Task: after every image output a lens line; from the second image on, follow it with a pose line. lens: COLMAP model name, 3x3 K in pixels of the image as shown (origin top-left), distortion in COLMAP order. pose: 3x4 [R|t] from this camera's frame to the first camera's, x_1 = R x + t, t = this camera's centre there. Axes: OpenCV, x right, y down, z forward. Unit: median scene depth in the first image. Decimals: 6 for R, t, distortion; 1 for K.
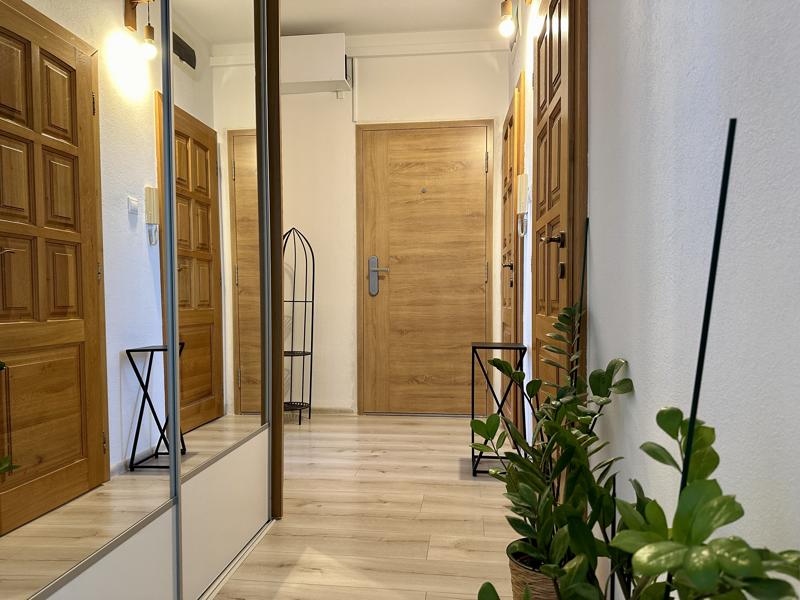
lens RADIAL K [[560.0, 0, 408.1], [0, 560.0, 304.7], [0, 0, 1]] dist [0.067378, -0.079708]
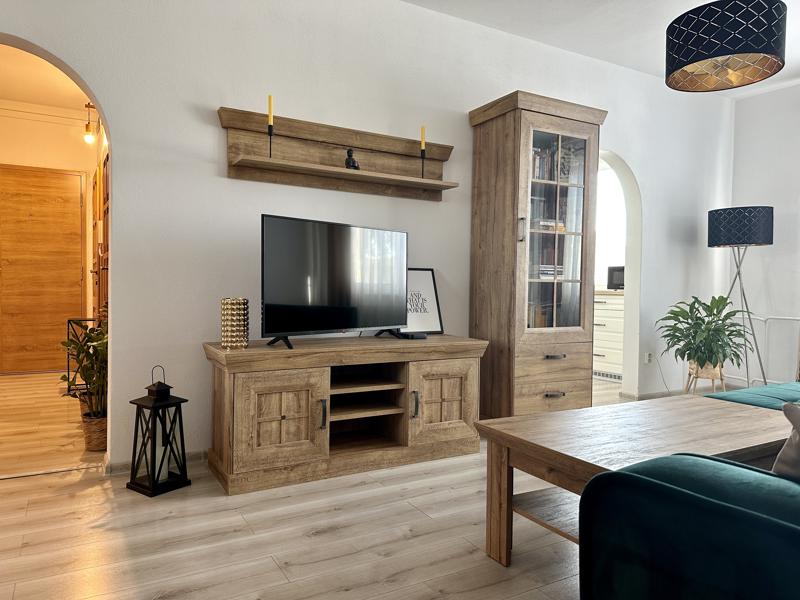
lens RADIAL K [[560.0, 0, 395.7], [0, 560.0, 302.6], [0, 0, 1]] dist [0.067378, -0.079708]
pose [[0.797857, -0.004837, 0.602827, -0.102403], [0.000151, 0.999969, 0.007823, 0.008412], [-0.602846, -0.006150, 0.797834, -0.693333]]
